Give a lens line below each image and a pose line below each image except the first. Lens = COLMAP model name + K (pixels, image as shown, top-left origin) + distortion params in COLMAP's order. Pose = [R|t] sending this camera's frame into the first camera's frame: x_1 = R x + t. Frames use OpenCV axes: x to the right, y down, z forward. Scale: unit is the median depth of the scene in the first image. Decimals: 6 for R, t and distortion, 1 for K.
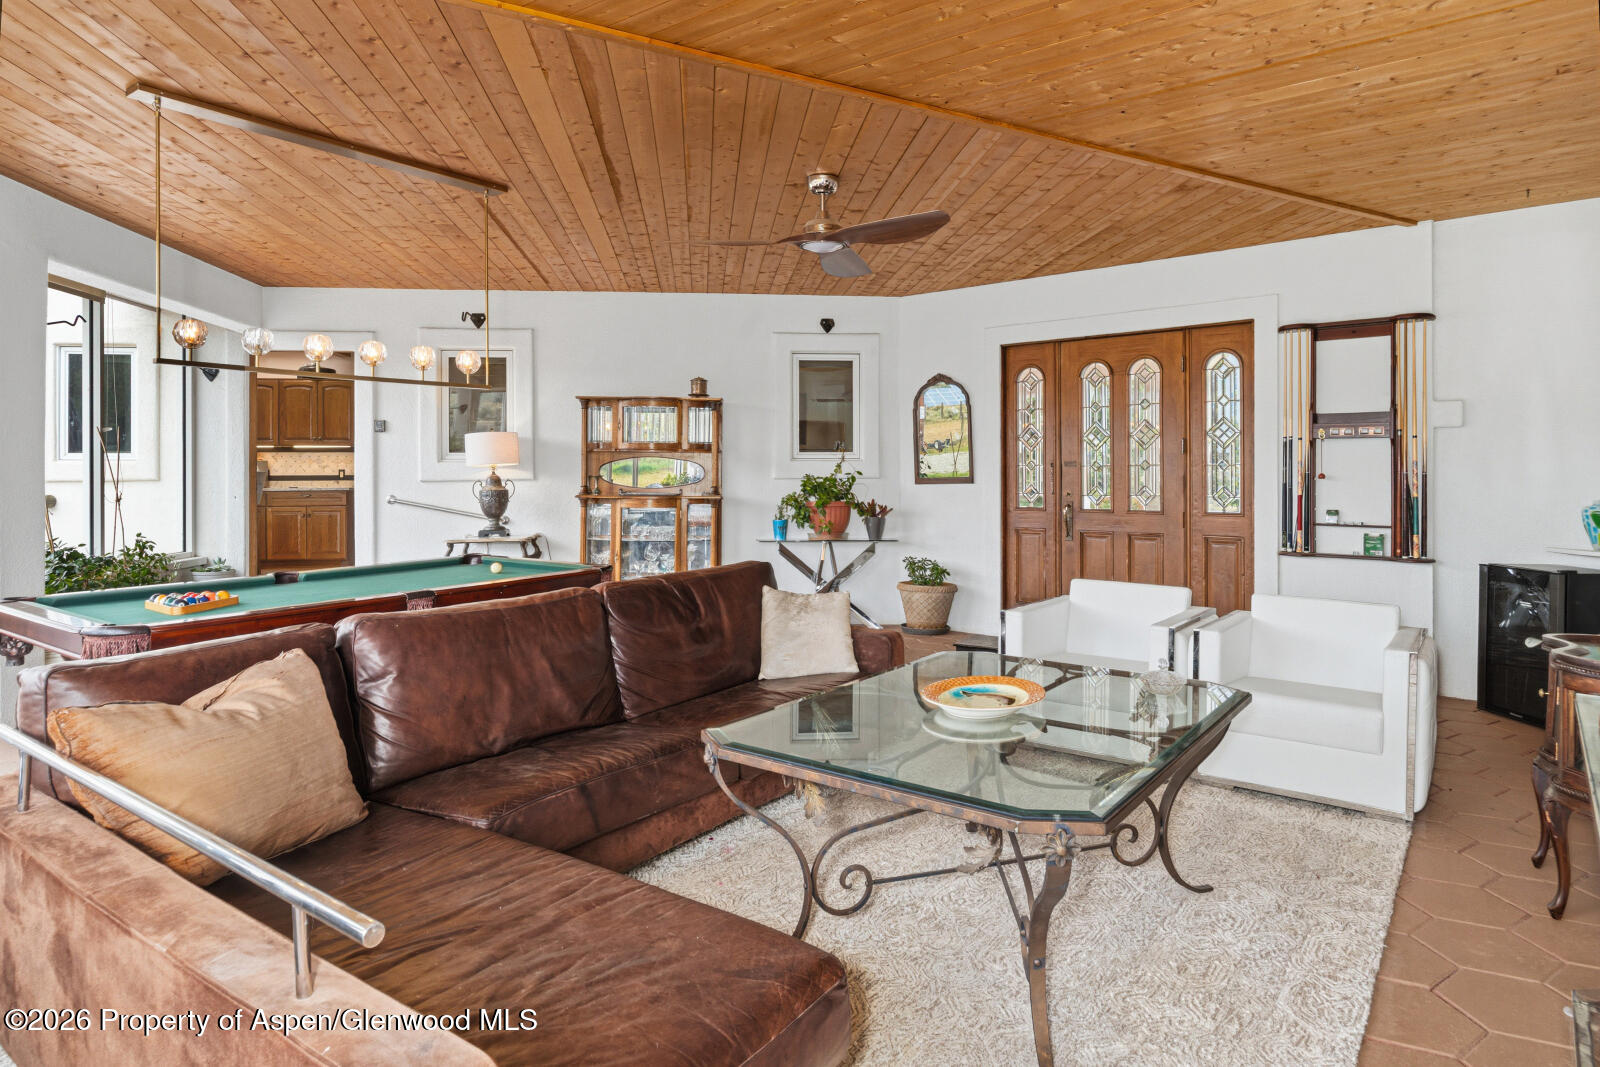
lens RADIAL K [[1259.4, 0, 794.6], [0, 1259.4, 537.6], [0, 0, 1]] dist [0.007530, -0.004521]
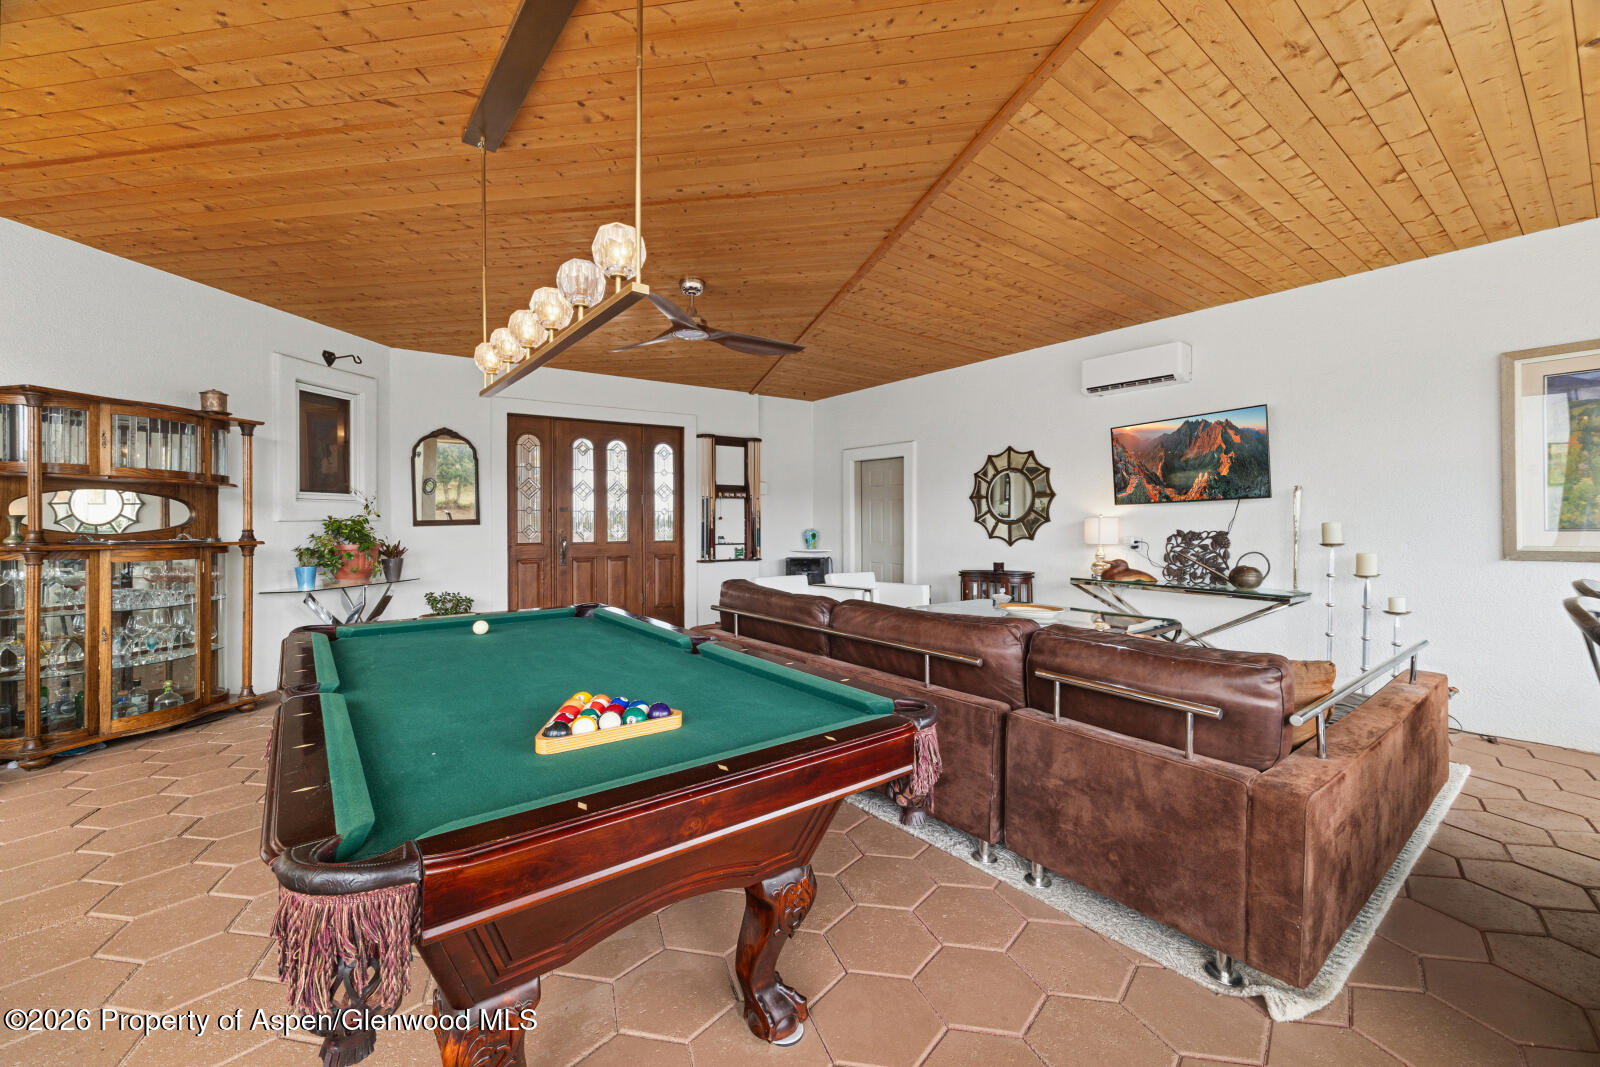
lens RADIAL K [[1259.4, 0, 794.6], [0, 1259.4, 537.6], [0, 0, 1]] dist [0.007530, -0.004521]
pose [[-0.197224, -0.006719, 0.980335, -1.277088], [0.057575, 0.998171, 0.018424, -0.043169], [-0.978666, 0.060077, -0.196477, 1.130139]]
